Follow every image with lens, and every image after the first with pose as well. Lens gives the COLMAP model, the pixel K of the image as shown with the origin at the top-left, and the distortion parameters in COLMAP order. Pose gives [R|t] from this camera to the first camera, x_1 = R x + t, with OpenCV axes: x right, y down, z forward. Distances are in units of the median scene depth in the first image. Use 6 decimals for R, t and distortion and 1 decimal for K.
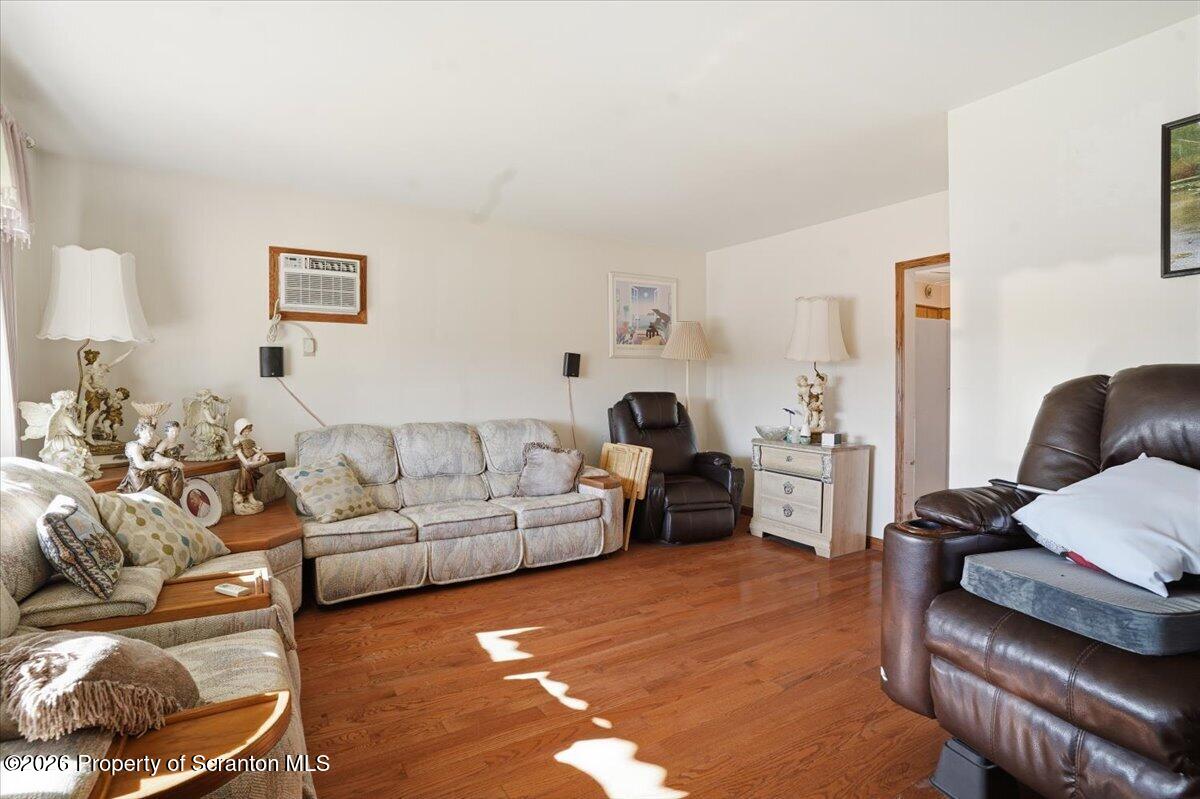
lens RADIAL K [[591.0, 0, 598.7], [0, 591.0, 399.6], [0, 0, 1]] dist [-0.077635, 0.035361]
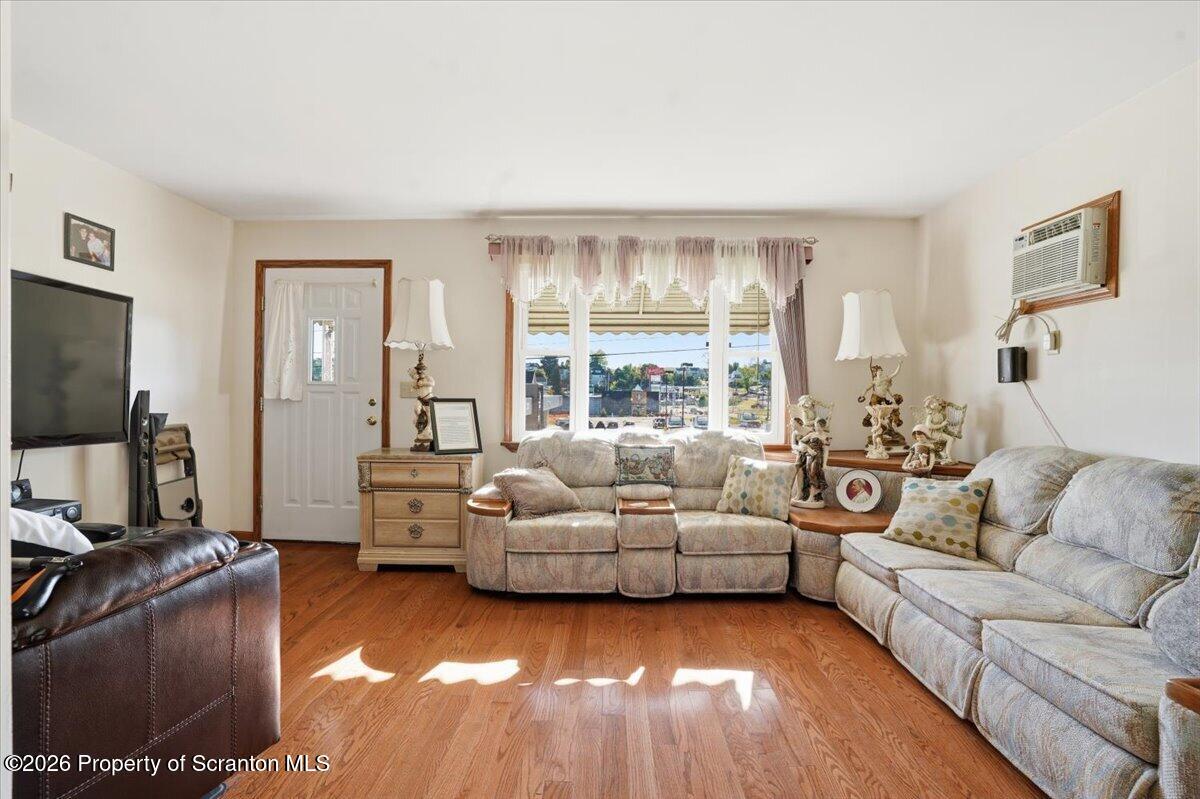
lens RADIAL K [[591.0, 0, 598.7], [0, 591.0, 399.6], [0, 0, 1]] dist [-0.077635, 0.035361]
pose [[-0.555900, 0.004683, -0.831236, 0.639308], [-0.021436, 0.999571, 0.019967, -0.022943], [0.830973, 0.028918, -0.555561, 1.263388]]
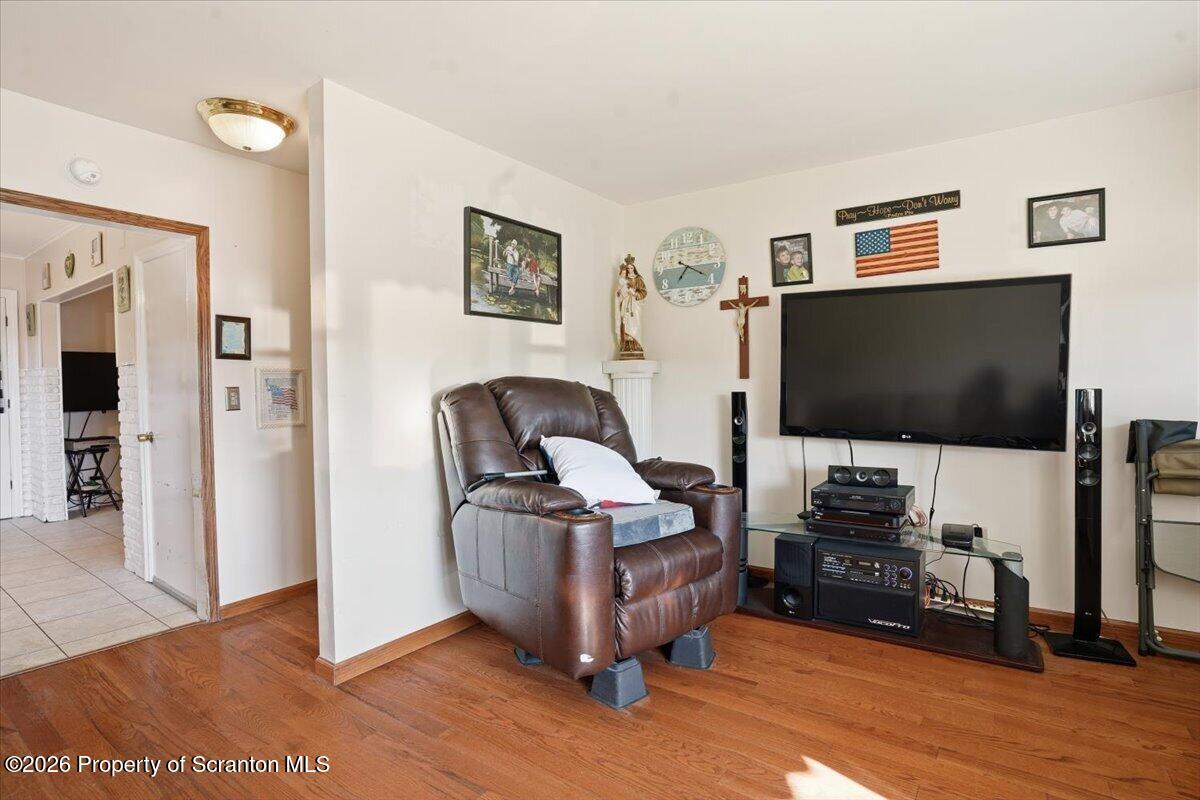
lens RADIAL K [[591.0, 0, 598.7], [0, 591.0, 400.1], [0, 0, 1]] dist [-0.077635, 0.035361]
pose [[-0.371912, -0.015369, 0.928141, -0.347161], [0.025049, 0.999333, 0.026585, -0.024622], [-0.927930, 0.033136, -0.371279, 0.907588]]
